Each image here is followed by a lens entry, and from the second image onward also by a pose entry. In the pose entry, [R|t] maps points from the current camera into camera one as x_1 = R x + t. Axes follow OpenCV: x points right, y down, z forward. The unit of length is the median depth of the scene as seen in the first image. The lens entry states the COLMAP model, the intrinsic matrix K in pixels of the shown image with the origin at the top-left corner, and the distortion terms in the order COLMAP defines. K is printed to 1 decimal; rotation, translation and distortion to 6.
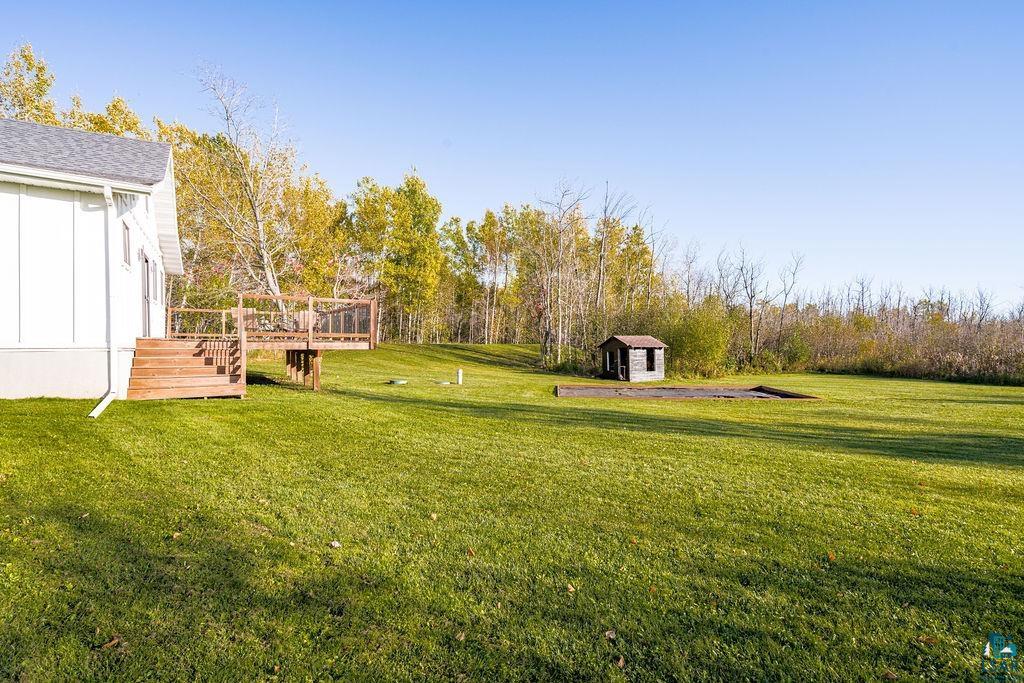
lens RADIAL K [[488.8, 0, 510.9], [0, 488.8, 340.9], [0, 0, 1]] dist [0.002014, 0.002208]
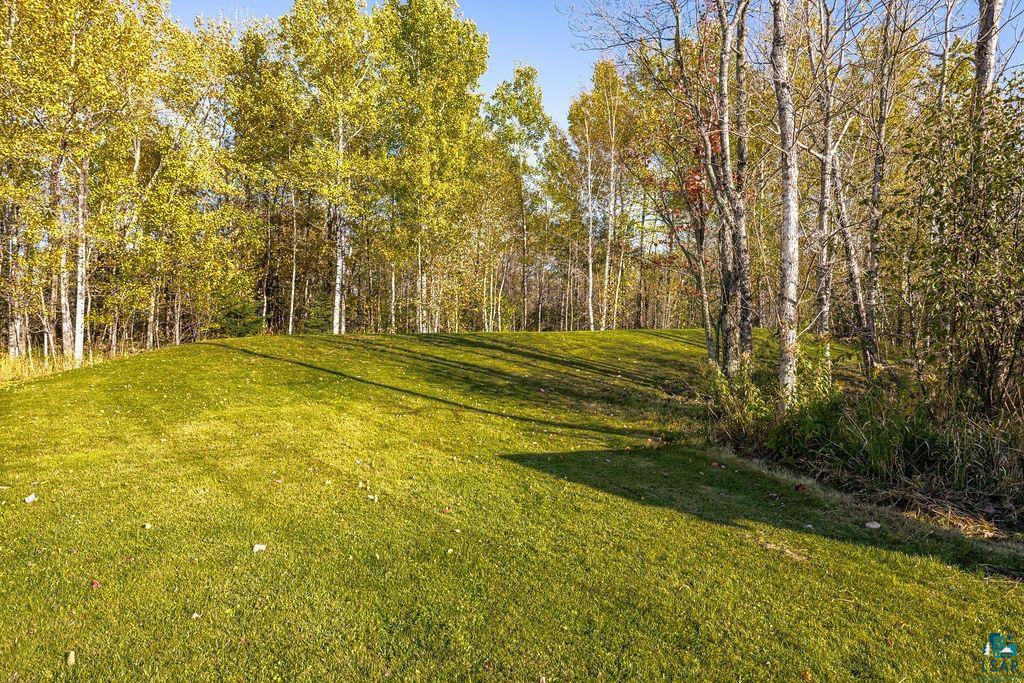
lens RADIAL K [[608.6, 0, 512.0], [0, 608.6, 341.5], [0, 0, 1]] dist [0.002208, 0.000386]
pose [[0.958309, -0.026426, -0.284510, 0.080179], [0.027935, 0.999609, 0.001246, 0.023636], [0.284365, -0.009142, 0.958672, 0.944837]]
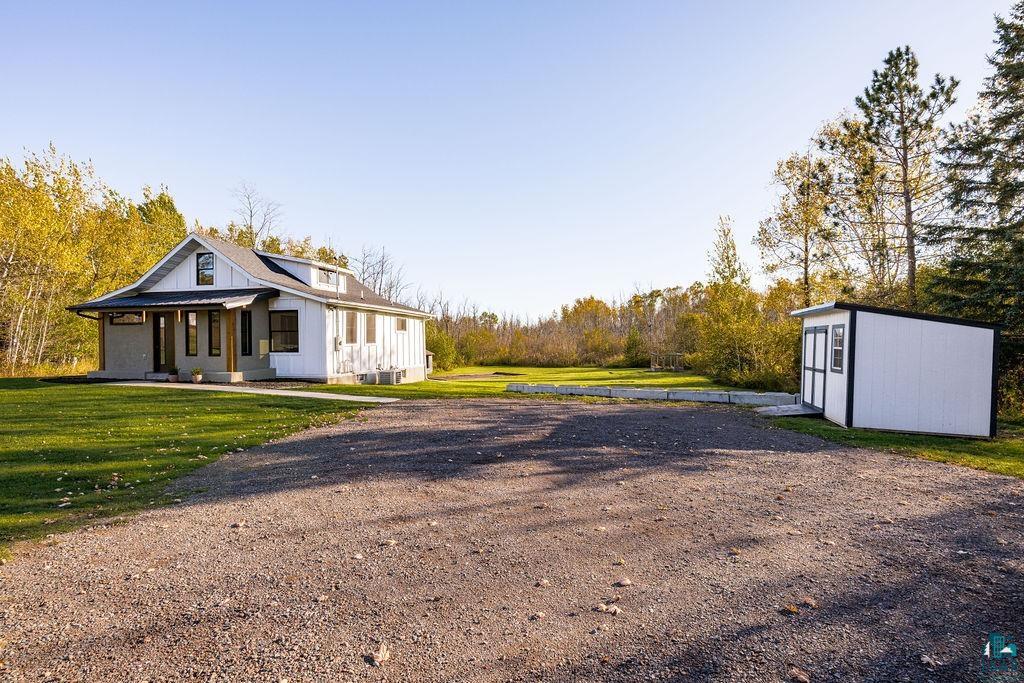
lens RADIAL K [[488.8, 0, 510.9], [0, 488.8, 340.9], [0, 0, 1]] dist [0.002014, 0.002208]
pose [[0.711262, -0.005639, 0.702904, -0.811631], [0.003383, 0.999984, 0.004599, -0.048480], [-0.702919, -0.000893, 0.711270, -0.509604]]
